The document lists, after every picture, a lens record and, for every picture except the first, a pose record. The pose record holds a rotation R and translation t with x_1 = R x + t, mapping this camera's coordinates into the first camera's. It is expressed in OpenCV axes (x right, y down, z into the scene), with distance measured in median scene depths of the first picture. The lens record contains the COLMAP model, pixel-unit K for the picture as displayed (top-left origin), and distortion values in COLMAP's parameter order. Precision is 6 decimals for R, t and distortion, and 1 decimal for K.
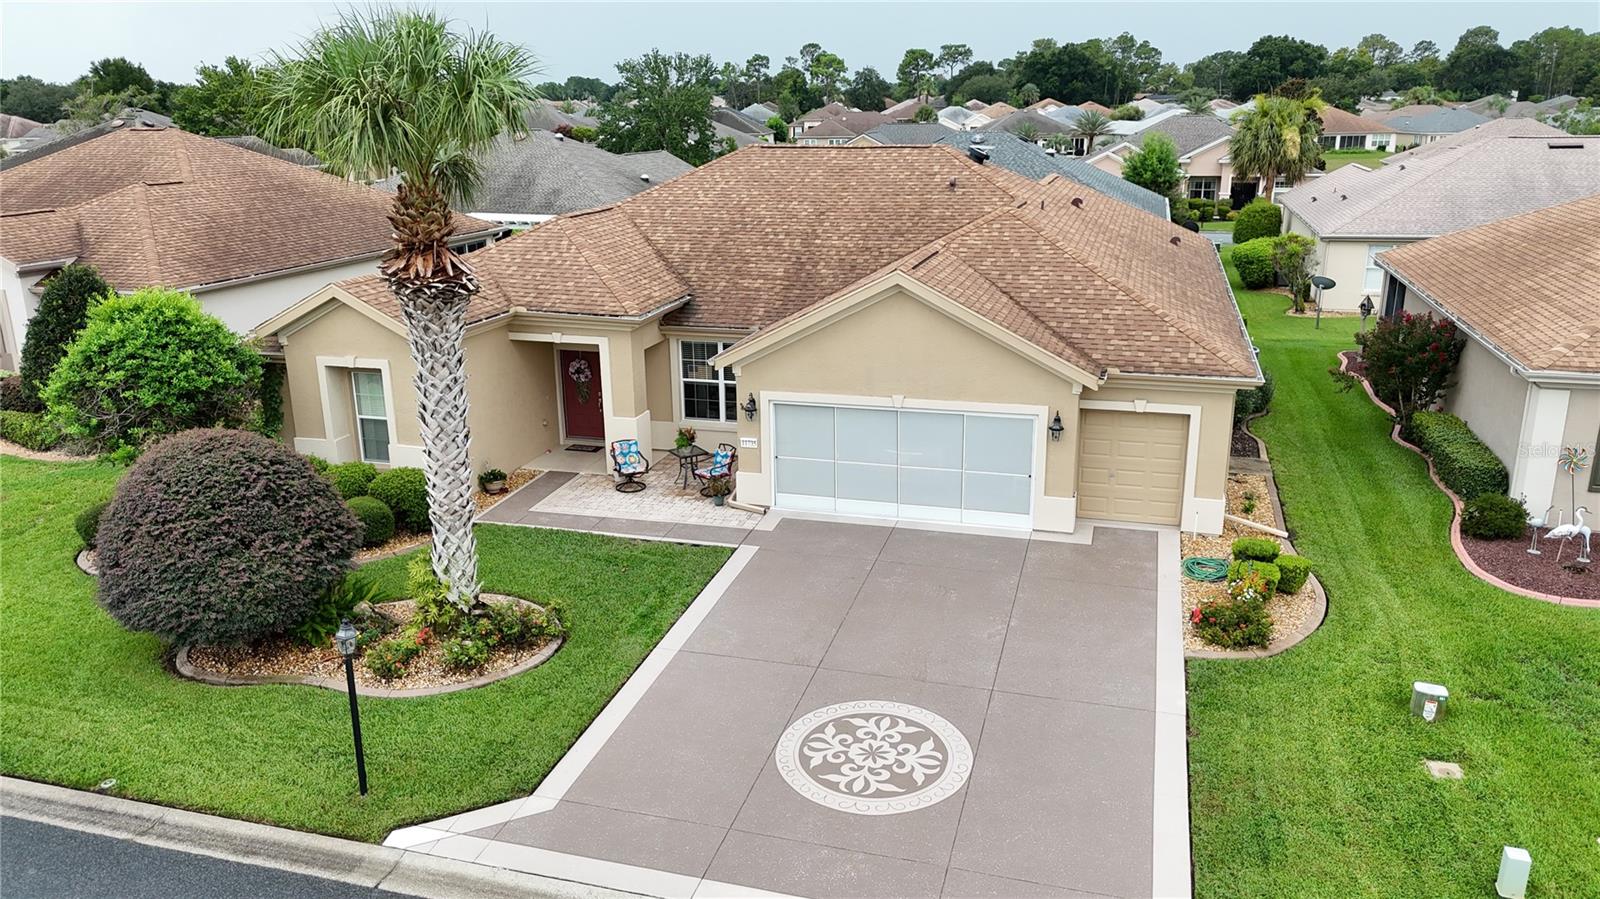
lens RADIAL K [[1181.9, 0, 799.3], [0, 1181.9, 445.5], [0, 0, 1]] dist [0.064085, -0.054275]
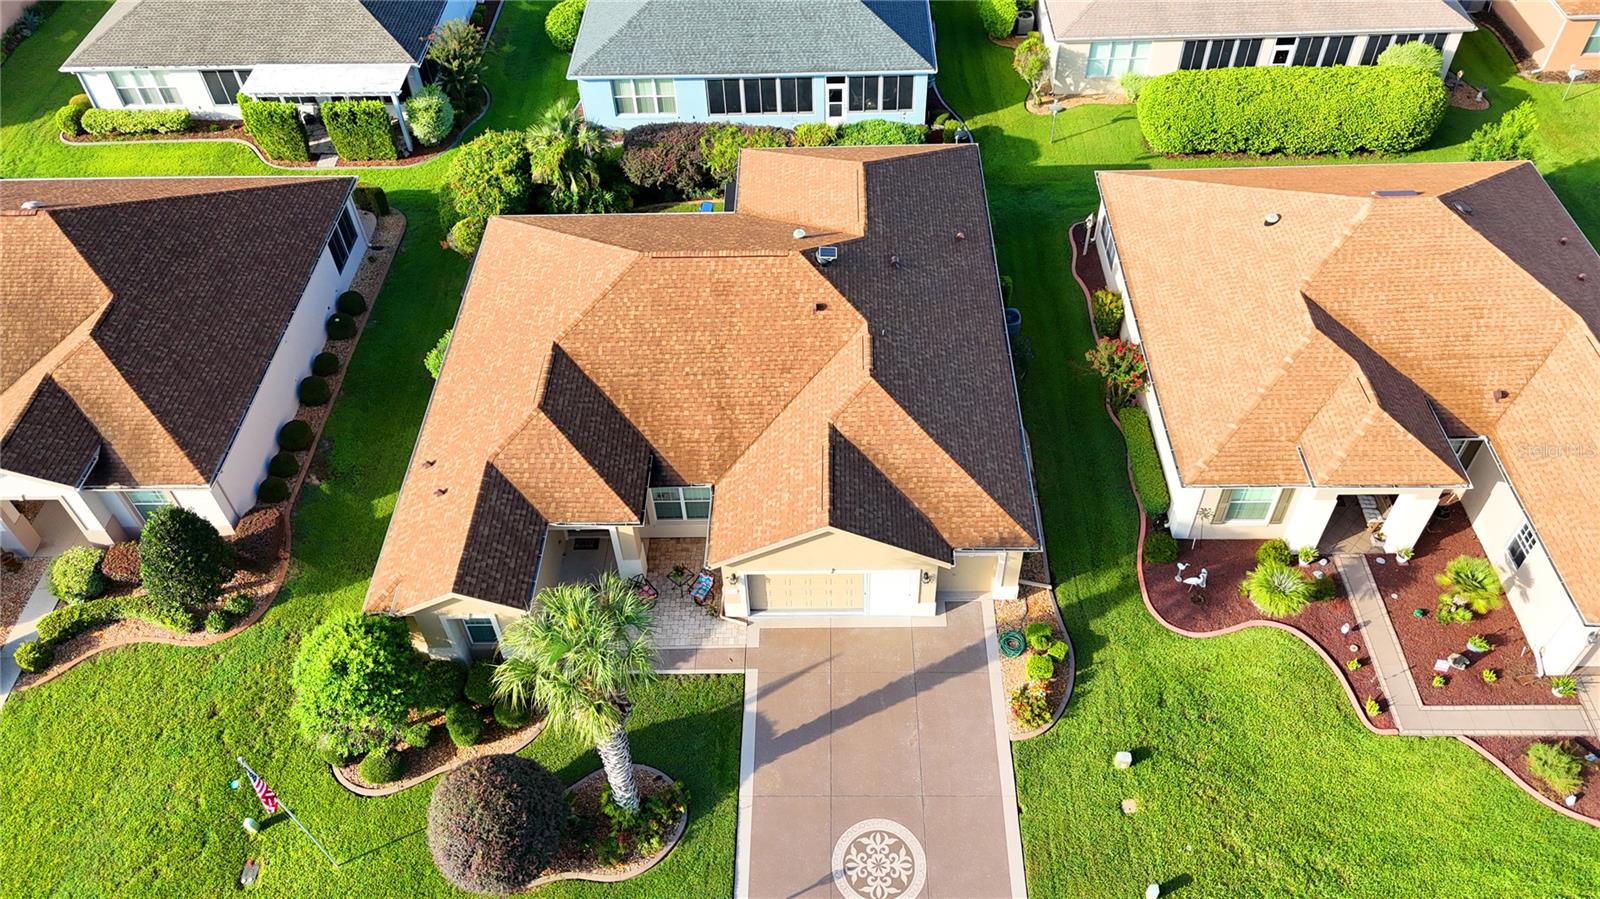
lens RADIAL K [[1181.9, 0, 799.3], [0, 1181.9, 445.5], [0, 0, 1]] dist [0.064085, -0.054275]
pose [[0.963882, -0.204642, 0.170450, -0.198386], [0.091654, 0.855782, 0.509152, -1.033440], [-0.250062, -0.475140, 0.843629, -0.267283]]
